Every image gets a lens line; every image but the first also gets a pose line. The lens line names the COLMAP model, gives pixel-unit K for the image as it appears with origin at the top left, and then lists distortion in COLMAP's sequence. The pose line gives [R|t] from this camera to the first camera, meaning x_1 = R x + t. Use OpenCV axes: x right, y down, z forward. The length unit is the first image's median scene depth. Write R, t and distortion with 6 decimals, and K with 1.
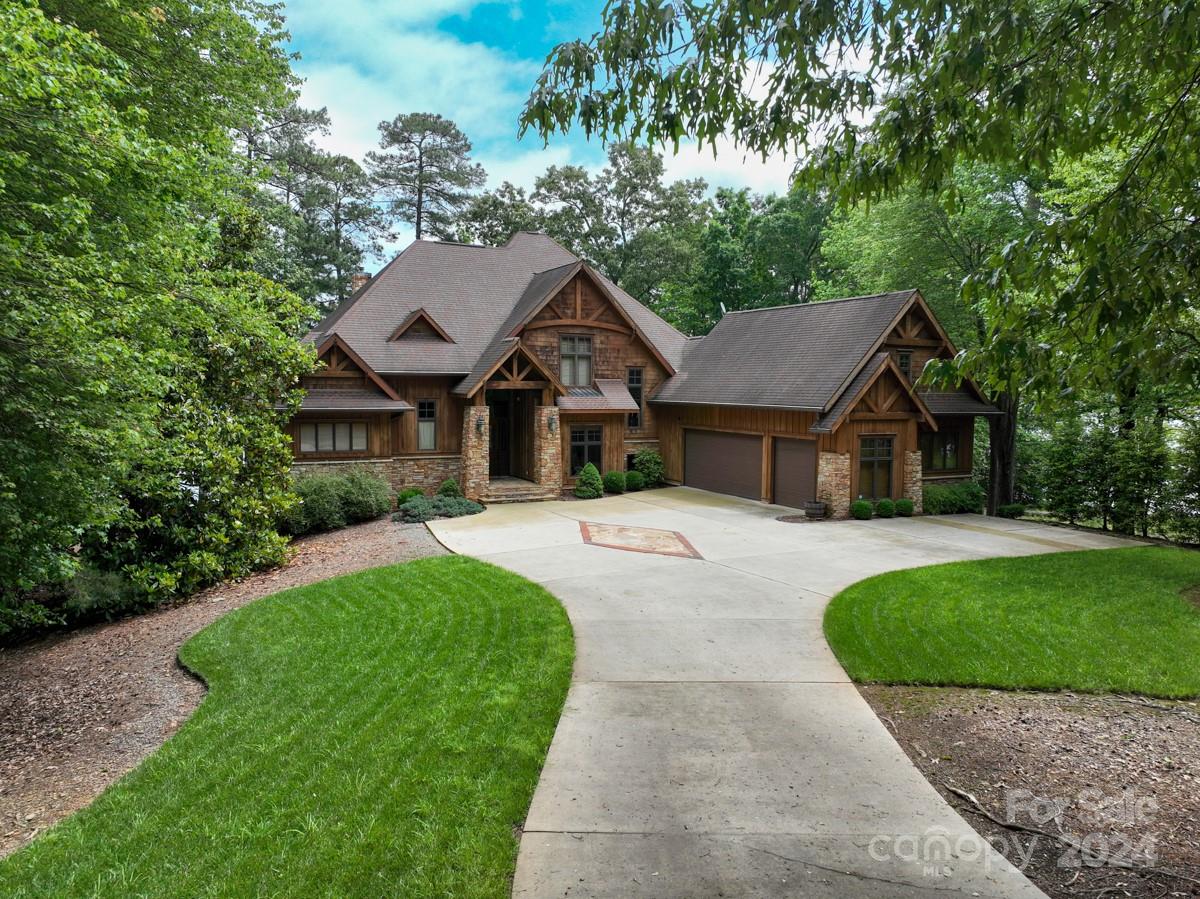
lens RADIAL K [[865.1, 0, 600.0], [0, 865.1, 449.5], [0, 0, 1]] dist [0.040229, 0.000134]
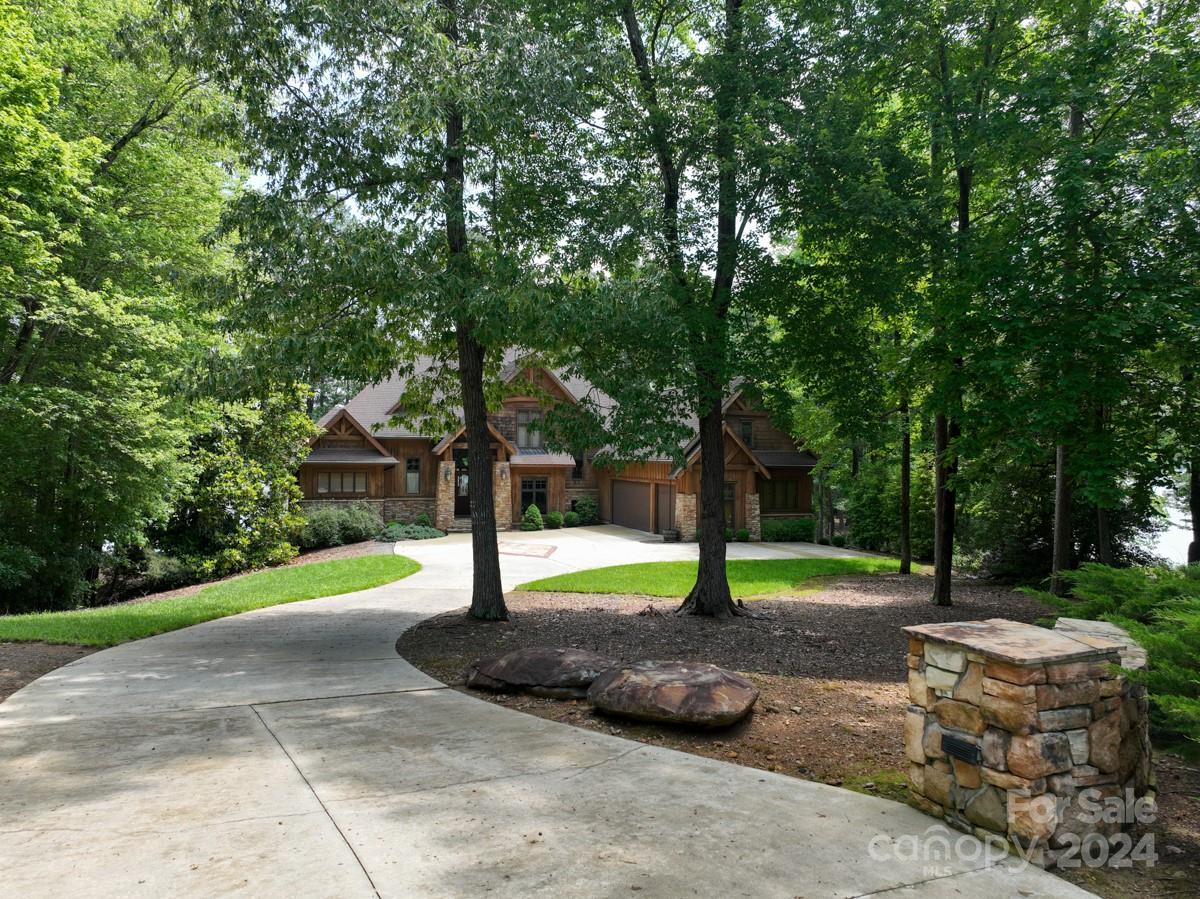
lens RADIAL K [[865.1, 0, 600.0], [0, 865.1, 449.5], [0, 0, 1]] dist [0.040229, 0.000134]
pose [[0.993964, -0.000241, -0.109708, 0.265572], [-0.008718, 0.996662, -0.081175, 0.043144], [0.109361, 0.081642, 0.990644, -0.350639]]
